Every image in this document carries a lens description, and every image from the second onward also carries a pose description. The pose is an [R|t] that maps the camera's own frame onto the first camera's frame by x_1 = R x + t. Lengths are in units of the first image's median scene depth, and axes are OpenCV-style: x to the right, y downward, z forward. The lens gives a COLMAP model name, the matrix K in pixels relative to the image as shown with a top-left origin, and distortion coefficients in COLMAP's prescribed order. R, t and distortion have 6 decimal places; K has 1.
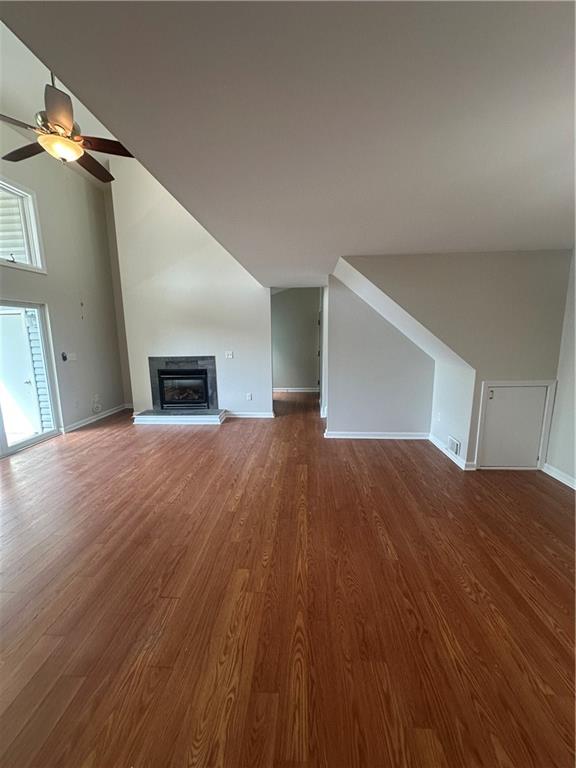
lens RADIAL K [[306.7, 0, 289.2], [0, 306.7, 383.8], [0, 0, 1]] dist [-0.003275, 0.001013]
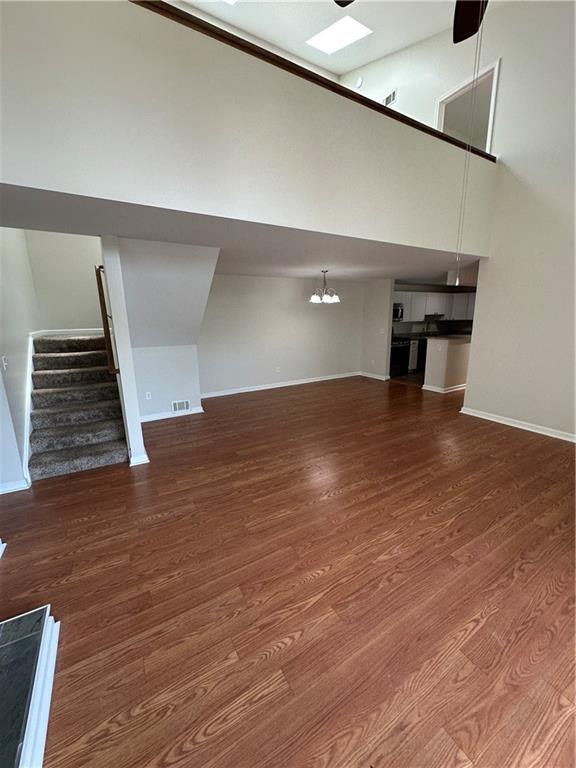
lens RADIAL K [[306.7, 0, 289.2], [0, 306.7, 383.8], [0, 0, 1]] dist [-0.003275, 0.001013]
pose [[-0.560026, -0.162100, 0.812462, -0.920625], [0.156843, 0.942193, 0.296095, -0.240646], [-0.813493, 0.293250, -0.502229, 1.470029]]
